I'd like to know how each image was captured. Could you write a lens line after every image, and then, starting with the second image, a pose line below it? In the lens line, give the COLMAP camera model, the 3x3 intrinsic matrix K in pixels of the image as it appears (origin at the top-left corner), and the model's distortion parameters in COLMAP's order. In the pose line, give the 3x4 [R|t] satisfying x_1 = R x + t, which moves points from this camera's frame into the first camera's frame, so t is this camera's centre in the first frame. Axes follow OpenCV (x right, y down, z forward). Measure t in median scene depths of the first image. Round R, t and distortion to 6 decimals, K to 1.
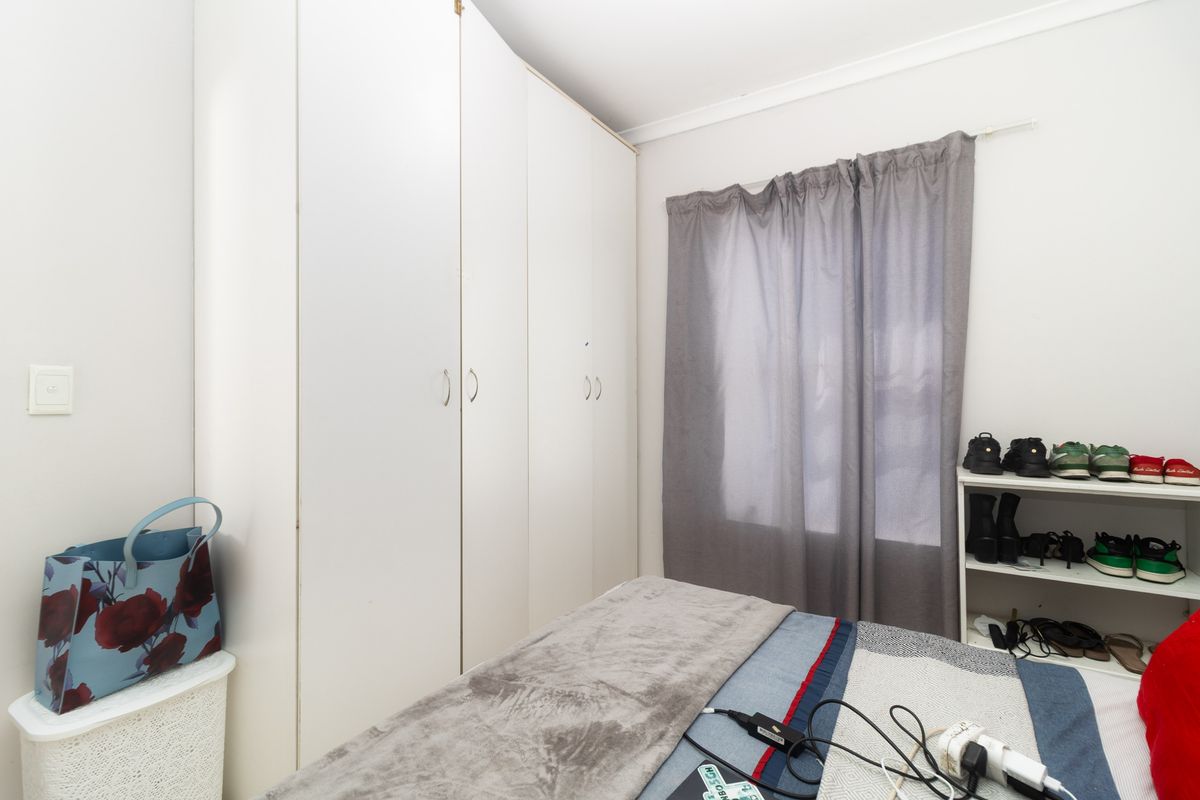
lens RADIAL K [[552.9, 0, 603.2], [0, 552.9, 391.1], [0, 0, 1]] dist [0.004059, 0.000062]
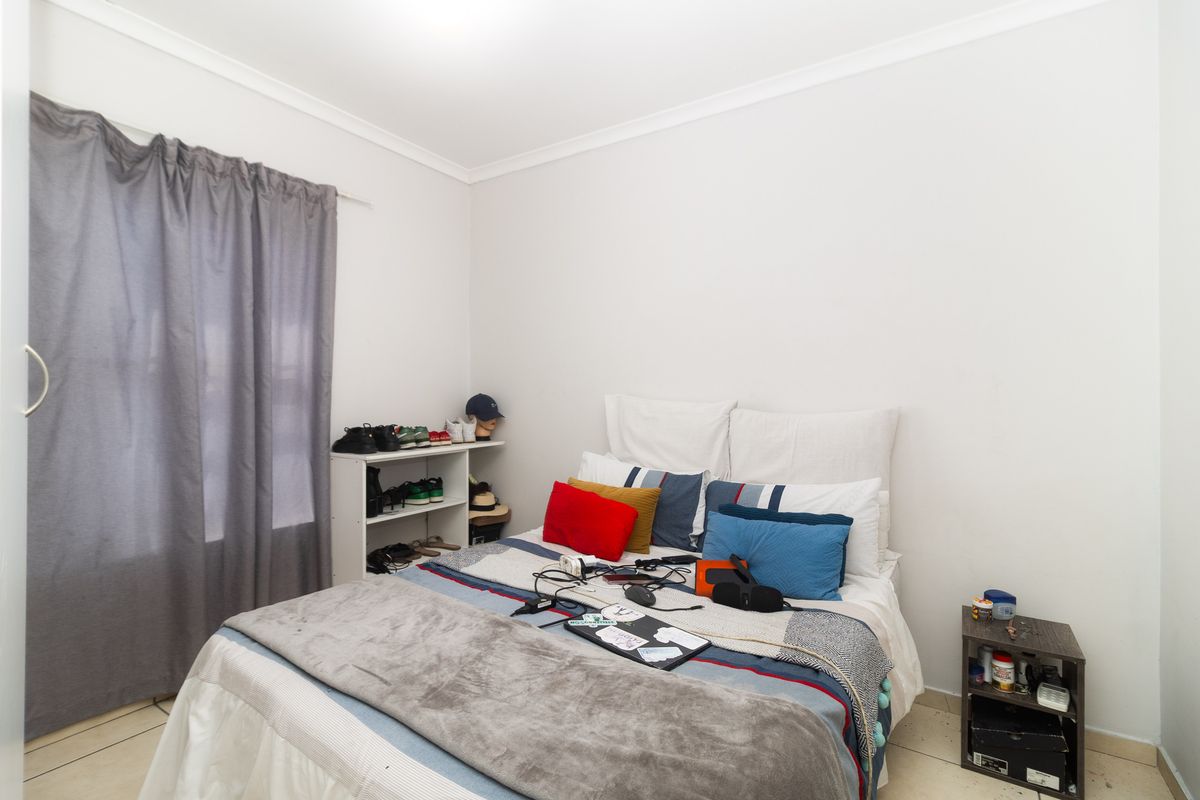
lens RADIAL K [[552.9, 0, 603.2], [0, 552.9, 391.1], [0, 0, 1]] dist [0.004059, 0.000062]
pose [[0.002949, 0.008302, 0.999961, -0.581936], [-0.009886, 0.999917, -0.008272, 0.000701], [-0.999947, -0.009862, 0.003031, 0.359865]]
